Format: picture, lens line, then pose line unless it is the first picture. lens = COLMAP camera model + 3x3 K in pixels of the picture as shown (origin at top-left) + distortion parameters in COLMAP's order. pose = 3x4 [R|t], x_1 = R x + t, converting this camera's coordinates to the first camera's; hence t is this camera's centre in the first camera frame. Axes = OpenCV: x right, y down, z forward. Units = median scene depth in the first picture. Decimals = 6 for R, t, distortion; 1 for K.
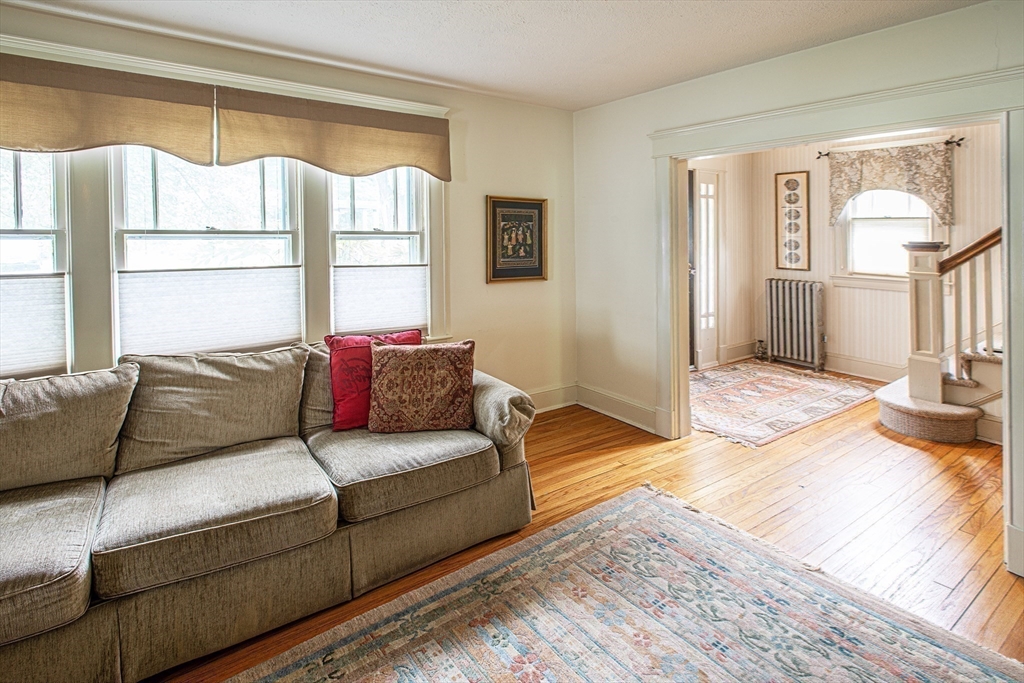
lens RADIAL K [[512.7, 0, 504.0], [0, 512.7, 244.7], [0, 0, 1]] dist [0.002469, 0.000888]
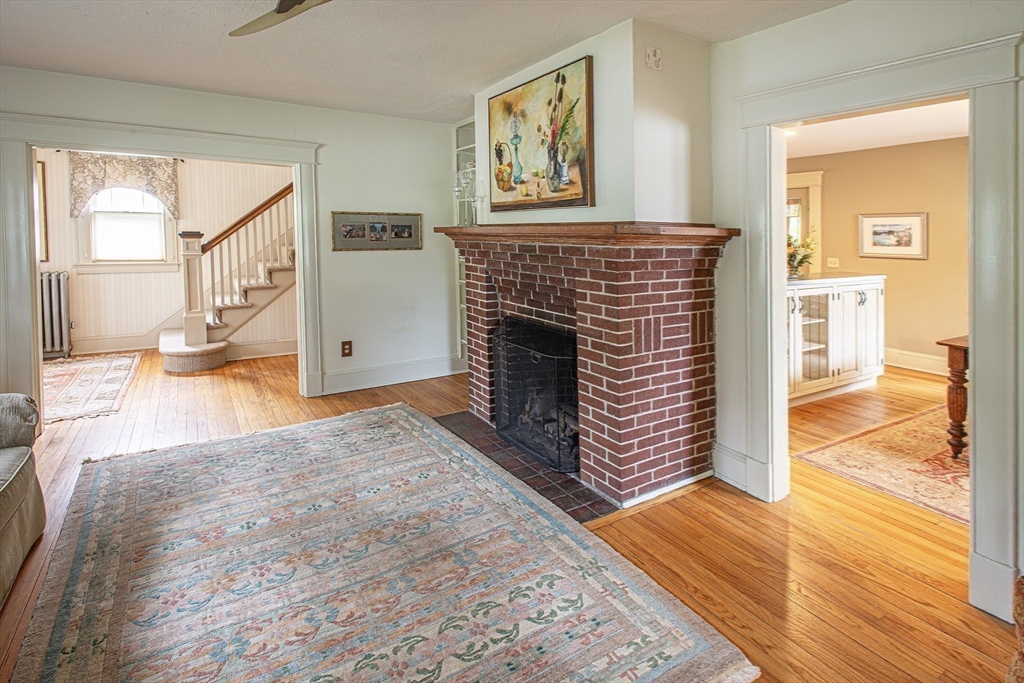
lens RADIAL K [[518.5, 0, 510.9], [0, 518.5, 274.9], [0, 0, 1]] dist [-0.000402, -0.000839]
pose [[0.078472, -0.087044, 0.993109, -0.820082], [0.012071, 0.996191, 0.086360, -0.001290], [-0.996843, 0.005211, 0.079224, 0.041280]]
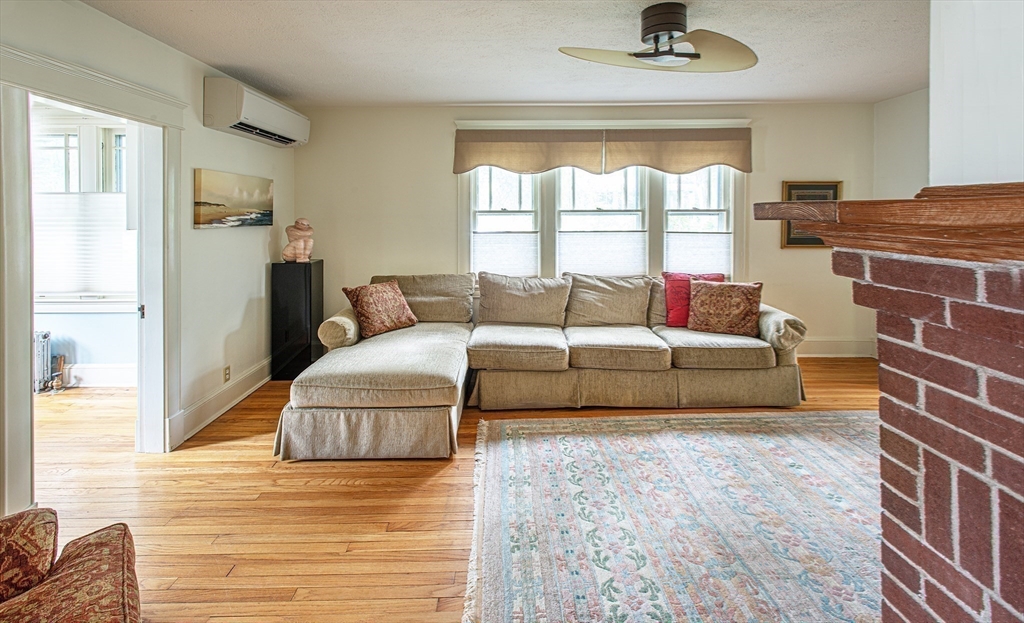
lens RADIAL K [[475.3, 0, 513.9], [0, 475.3, 246.1], [0, 0, 1]] dist [0.000141, 0.000276]
pose [[0.825188, 0.029094, -0.564109, 0.128990], [-0.003253, 0.998901, 0.046759, 0.022168], [0.564849, -0.036750, 0.824376, -0.566249]]
